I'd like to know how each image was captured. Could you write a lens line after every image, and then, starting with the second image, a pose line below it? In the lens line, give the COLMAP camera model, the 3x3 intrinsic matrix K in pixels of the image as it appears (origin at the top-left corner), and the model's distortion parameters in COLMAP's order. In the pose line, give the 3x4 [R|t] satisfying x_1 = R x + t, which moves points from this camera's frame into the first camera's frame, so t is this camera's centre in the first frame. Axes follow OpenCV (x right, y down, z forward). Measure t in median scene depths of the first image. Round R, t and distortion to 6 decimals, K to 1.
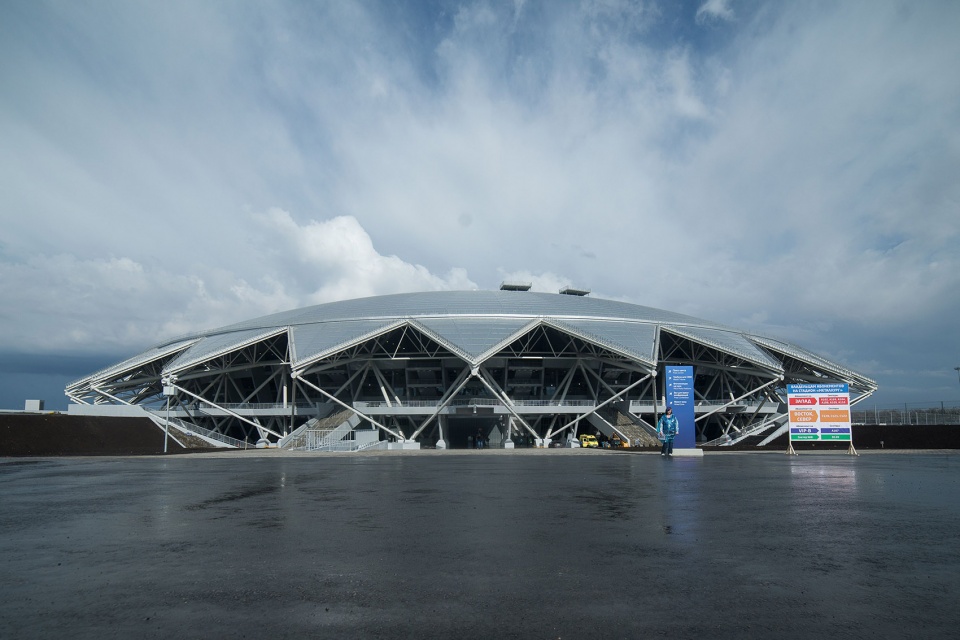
lens RADIAL K [[2649.9, 0, 479.7], [0, 2649.9, 319.5], [0, 0, 1]] dist [0.459945, 0.000000]
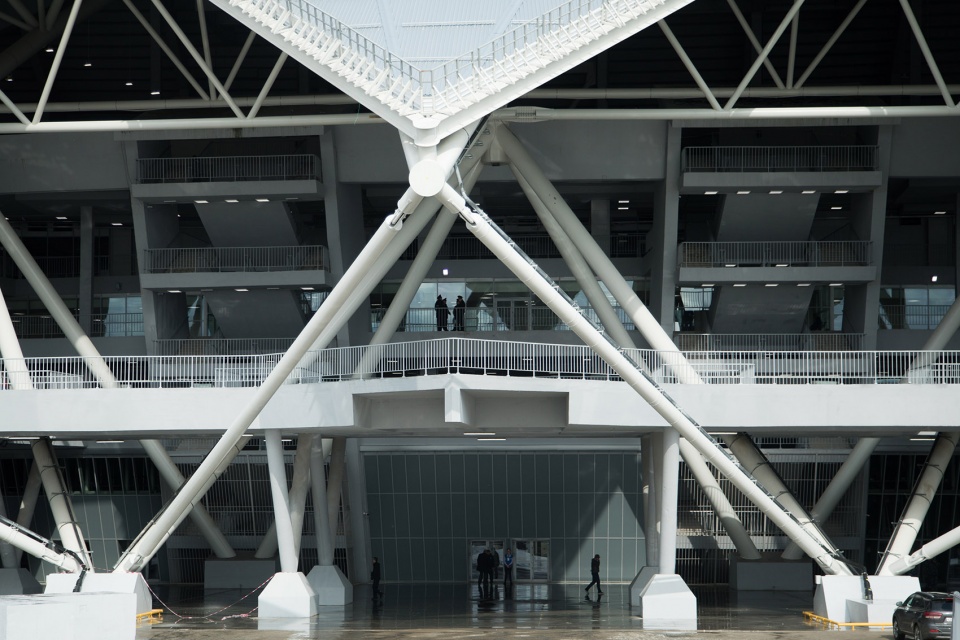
lens RADIAL K [[2649.9, 0, 479.5], [0, 2649.9, 323.6], [0, 0, 1]] dist [0.459945, 0.000000]
pose [[0.979586, -0.007464, -0.200889, 0.034217], [0.004939, 0.999902, -0.013067, 0.030743], [0.200967, 0.011808, 0.979527, 0.821801]]
